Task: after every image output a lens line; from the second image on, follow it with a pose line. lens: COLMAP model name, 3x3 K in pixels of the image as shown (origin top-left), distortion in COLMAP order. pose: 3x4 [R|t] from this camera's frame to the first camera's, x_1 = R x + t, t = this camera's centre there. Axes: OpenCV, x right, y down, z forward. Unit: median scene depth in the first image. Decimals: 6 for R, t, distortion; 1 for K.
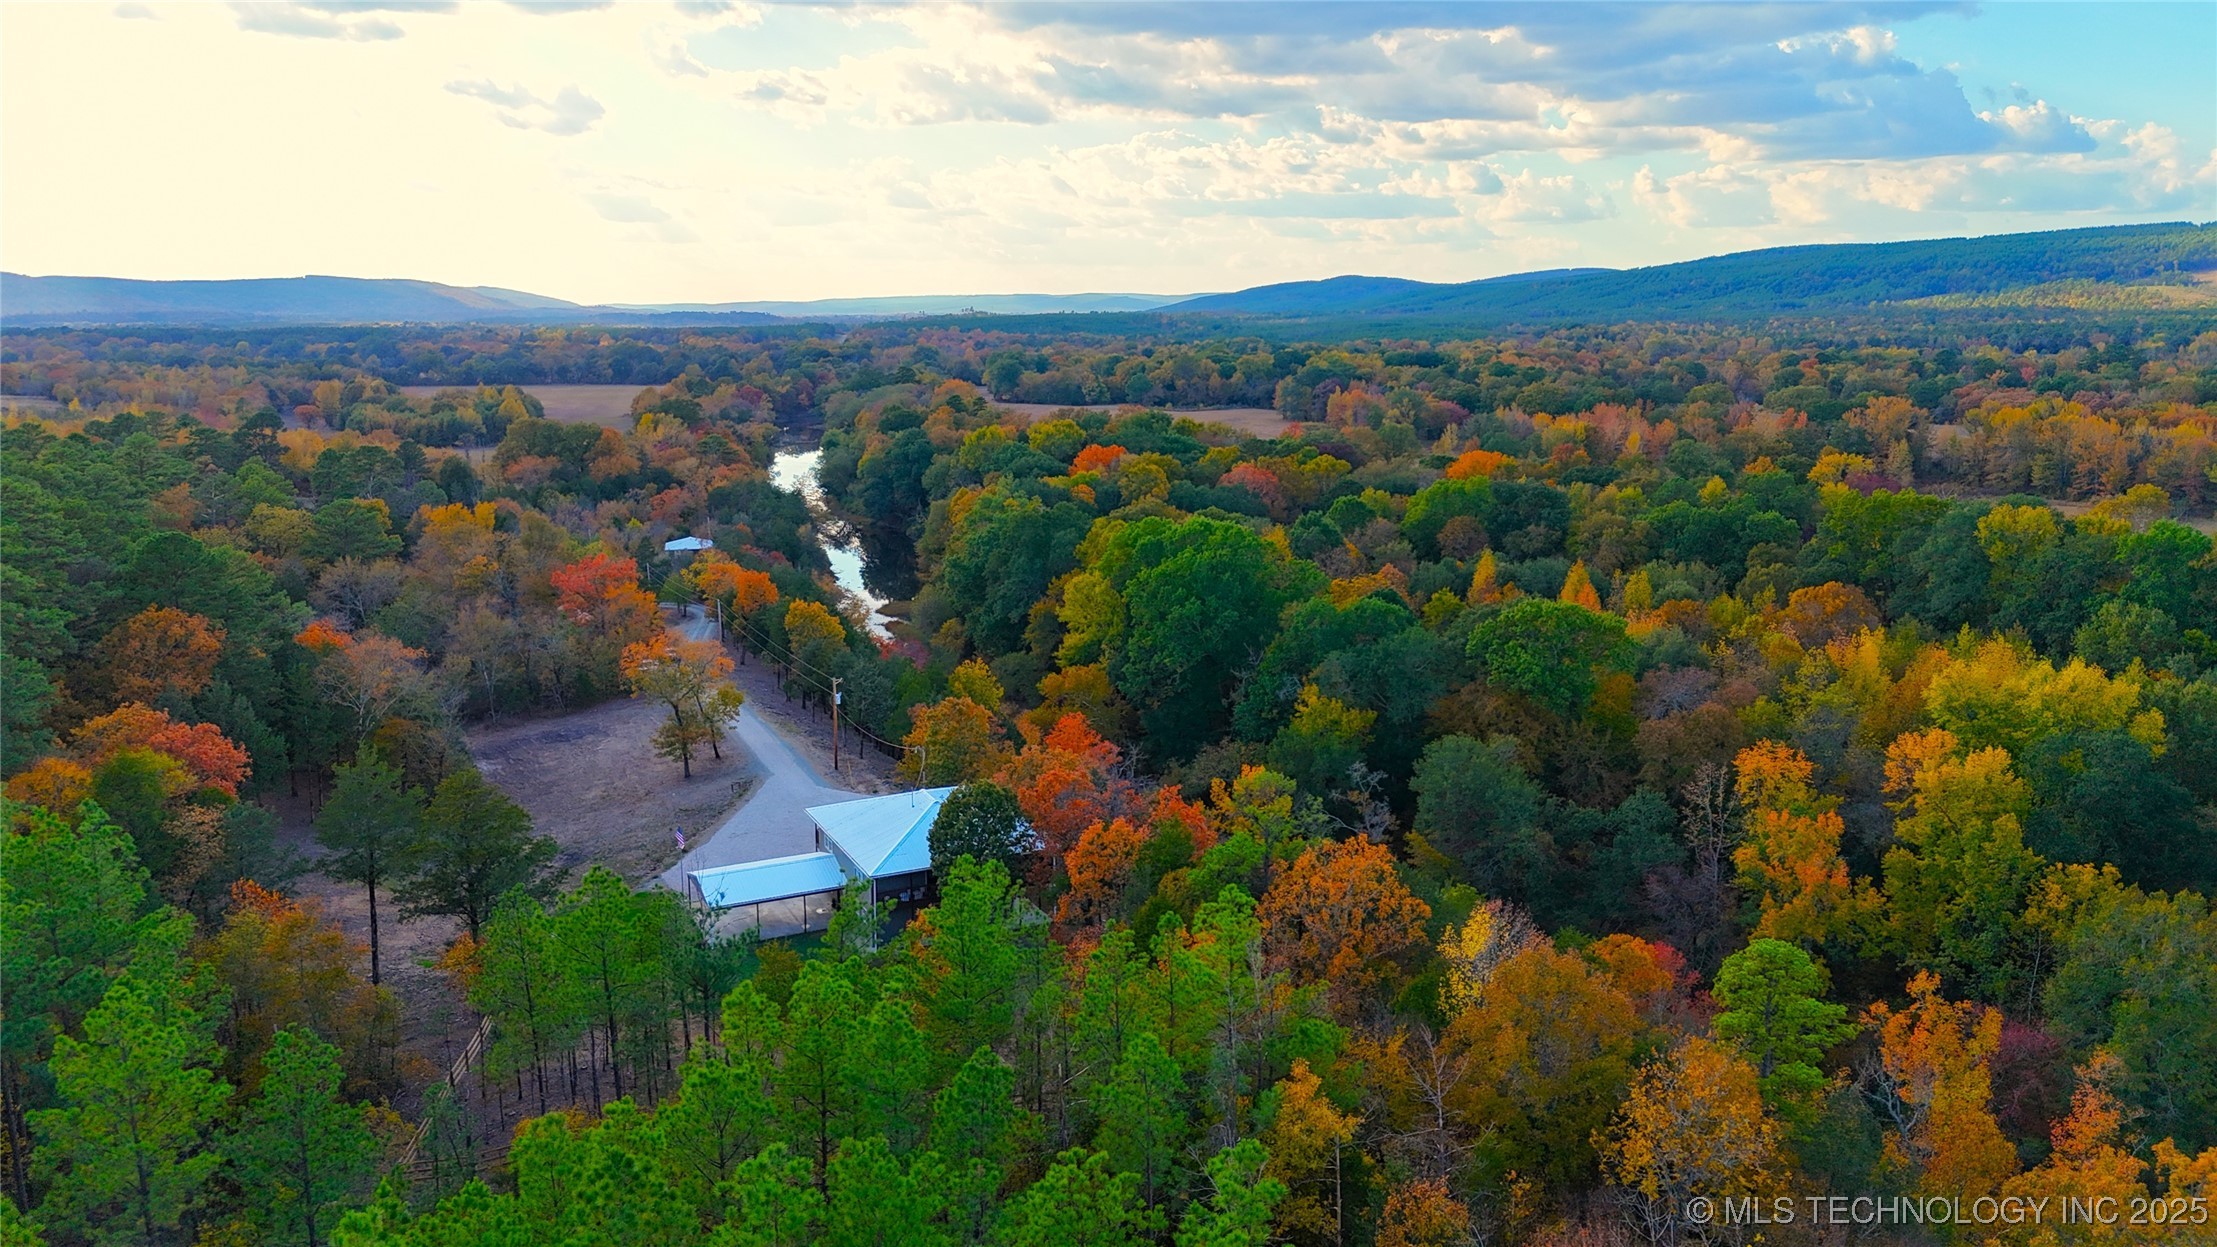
lens RADIAL K [[1608.7, 0, 1111.3], [0, 1608.7, 643.6], [0, 0, 1]] dist [0.083433, -0.080722]
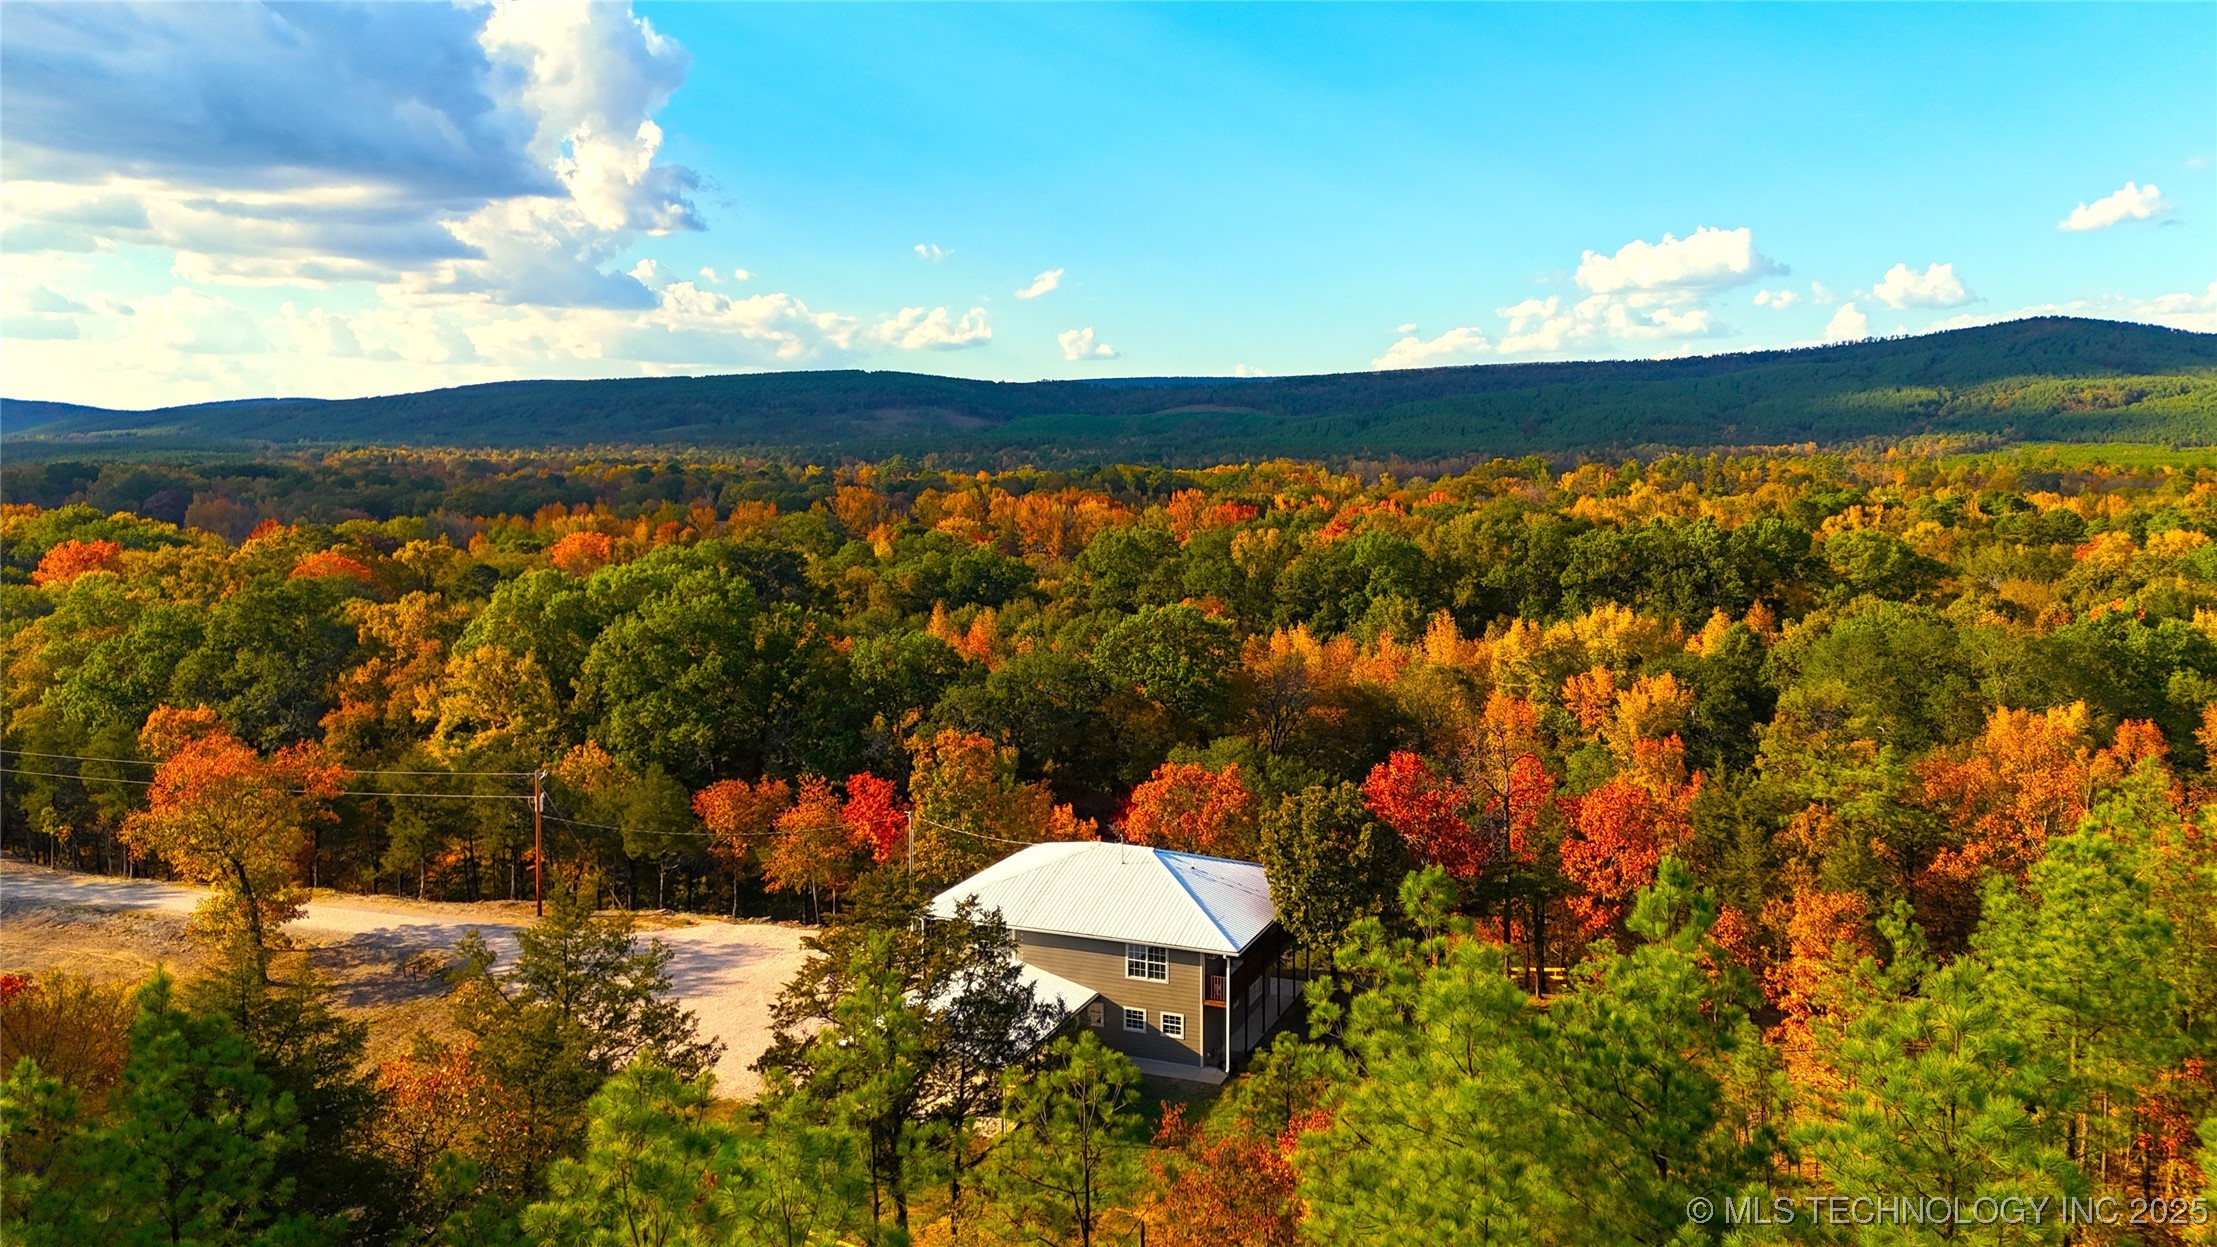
lens RADIAL K [[1608.7, 0, 1100.1], [0, 1608.7, 629.5], [0, 0, 1]] dist [0.083433, -0.080722]
pose [[0.743437, -0.074316, 0.664664, -0.268087], [0.132440, 0.990486, -0.037389, 0.012017], [-0.655562, 0.115824, 0.746206, 0.222462]]
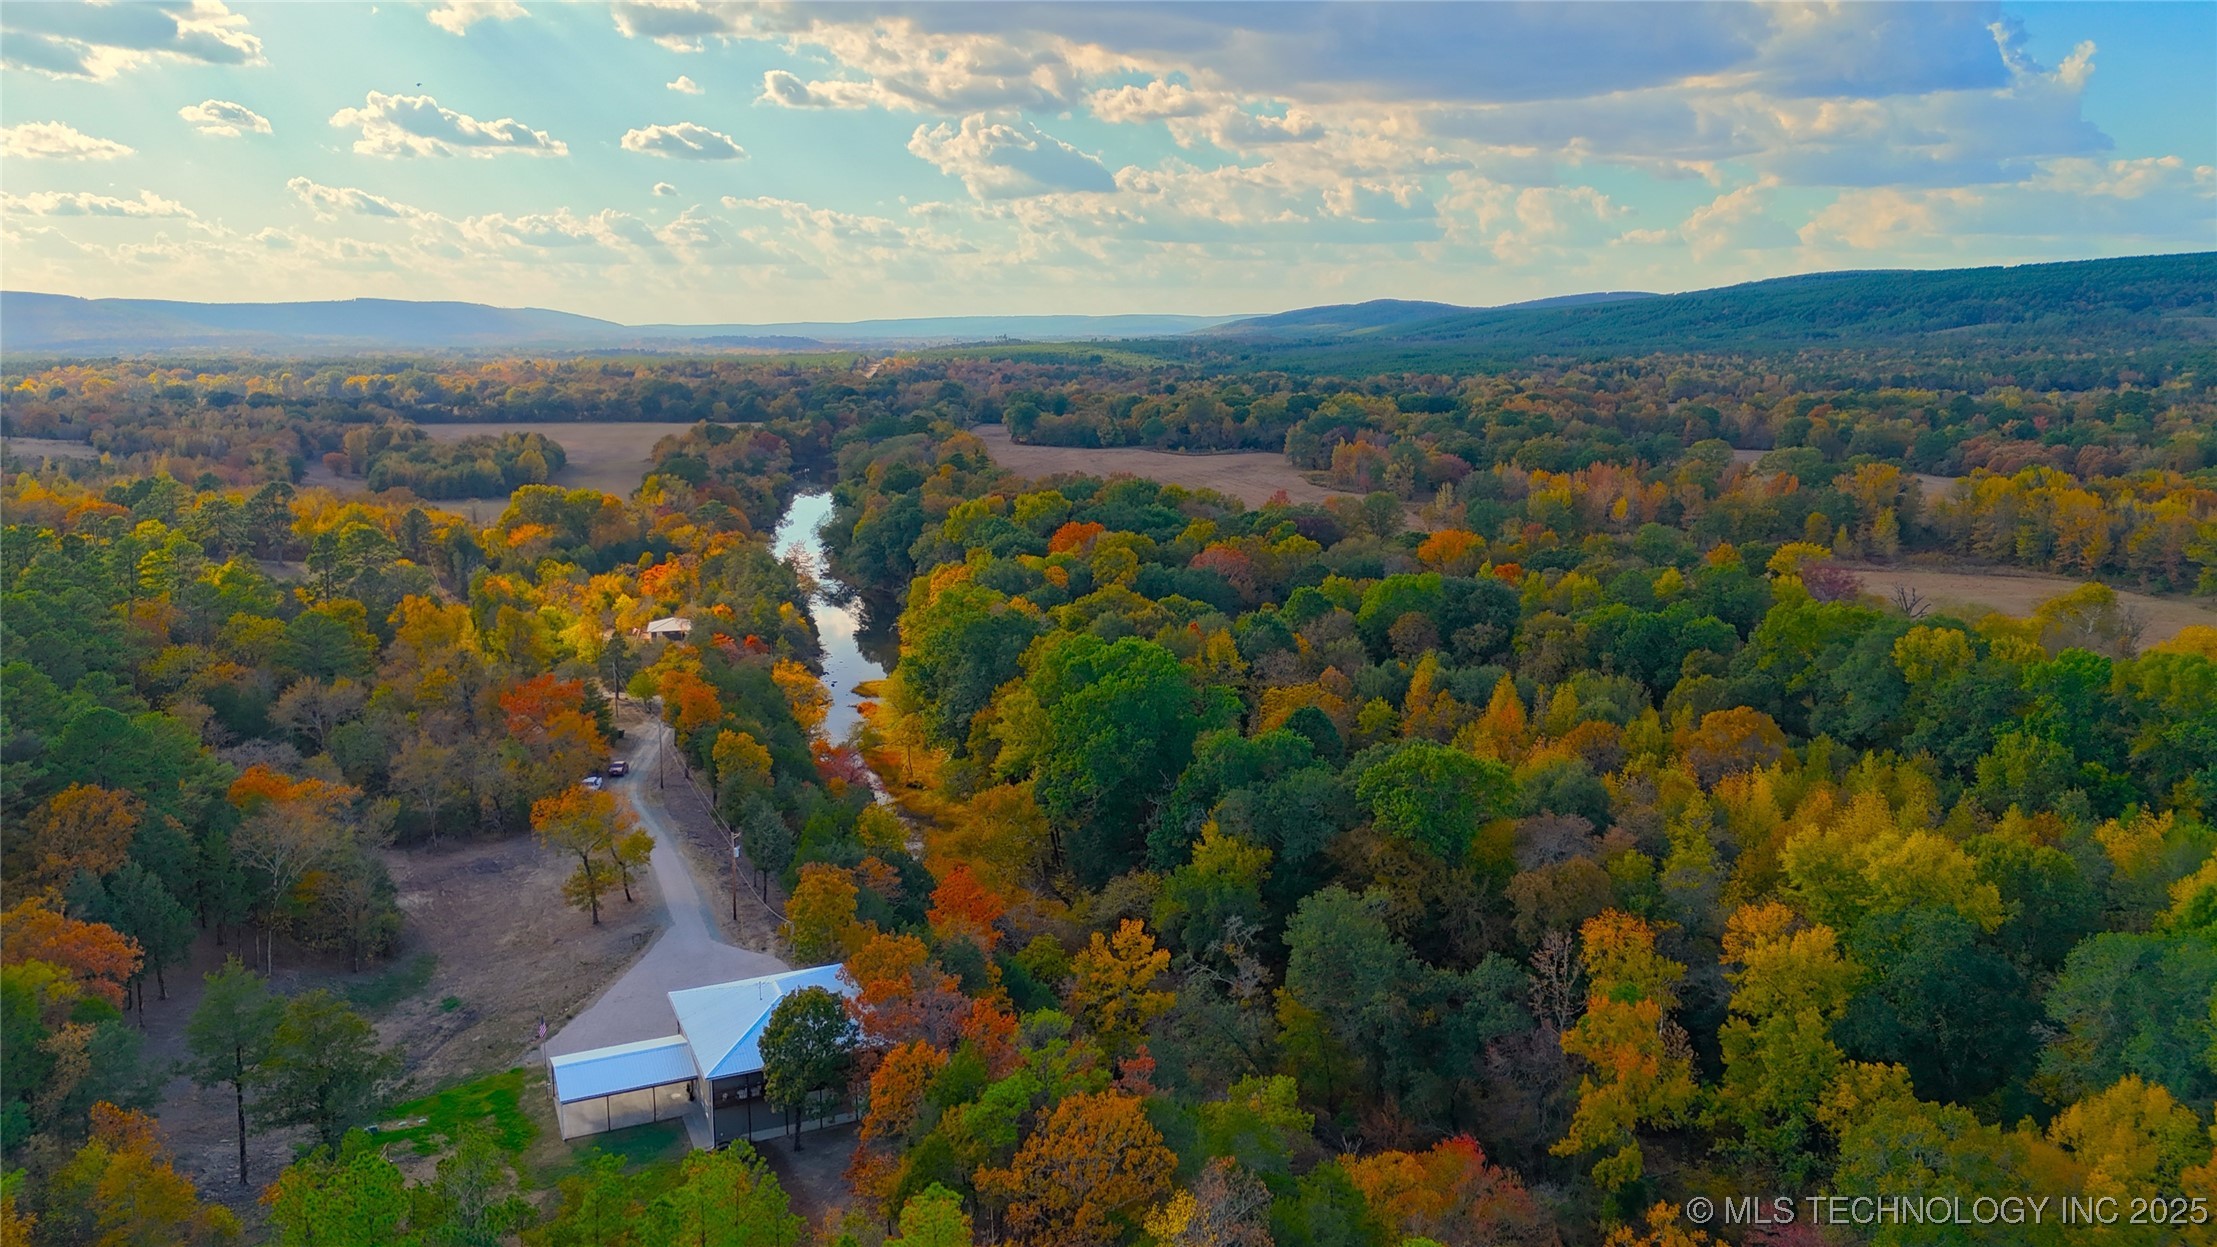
lens RADIAL K [[1608.7, 0, 1109.7], [0, 1608.7, 630.9], [0, 0, 1]] dist [0.083433, -0.080722]
pose [[0.999730, 0.004037, -0.022865, 0.059297], [-0.004517, 0.999770, -0.020975, -0.054672], [0.022775, 0.021072, 0.999519, -0.028663]]
